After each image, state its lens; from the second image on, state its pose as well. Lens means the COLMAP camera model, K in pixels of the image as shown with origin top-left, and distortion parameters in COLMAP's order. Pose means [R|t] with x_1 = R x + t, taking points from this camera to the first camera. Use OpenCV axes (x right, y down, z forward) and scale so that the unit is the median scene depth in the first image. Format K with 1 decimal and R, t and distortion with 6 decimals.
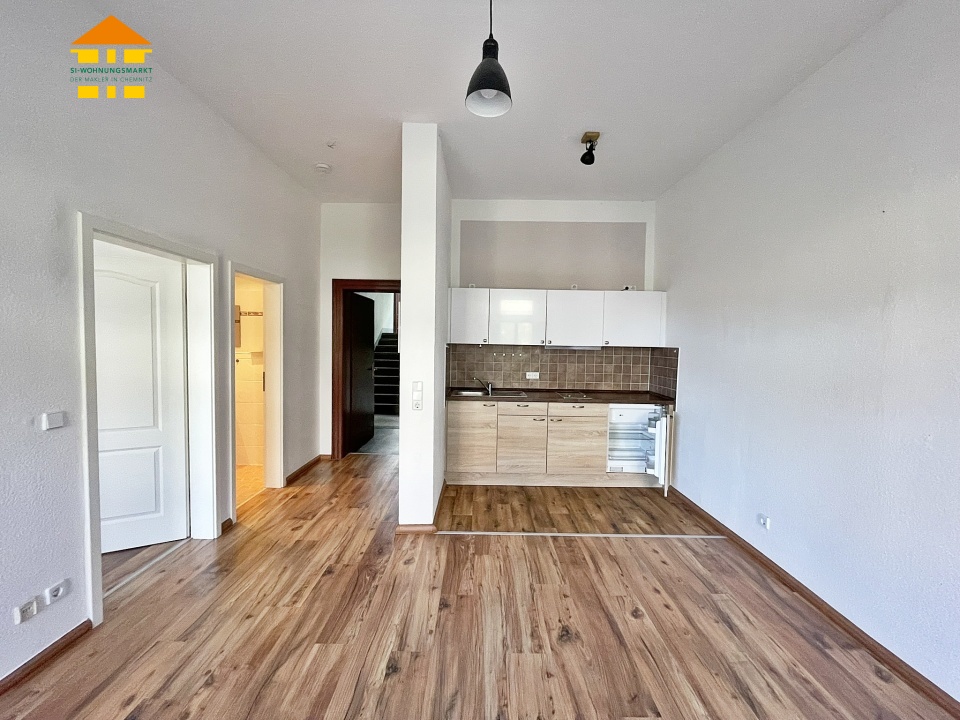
lens RADIAL K [[388.3, 0, 480.5], [0, 388.3, 356.7], [0, 0, 1]] dist [0.012672, -0.000135]
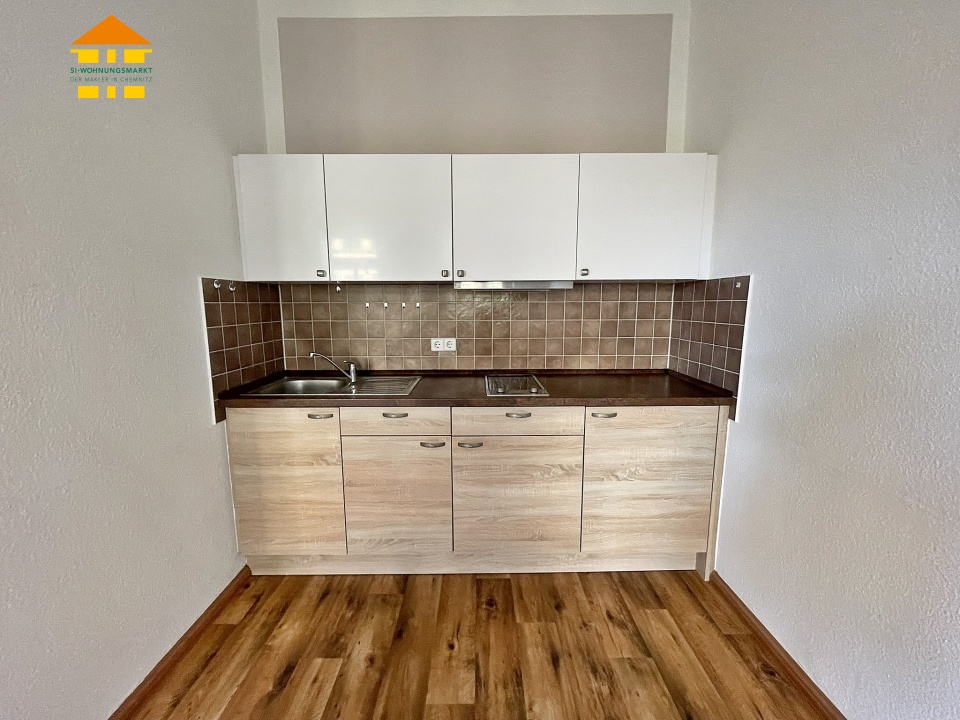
lens RADIAL K [[388.3, 0, 480.3], [0, 388.3, 358.4], [0, 0, 1]] dist [0.012672, -0.000135]
pose [[0.999743, -0.022321, 0.004008, 0.206848], [0.021777, 0.994248, 0.104869, 0.015911], [-0.006326, -0.104755, 0.994478, 0.558060]]
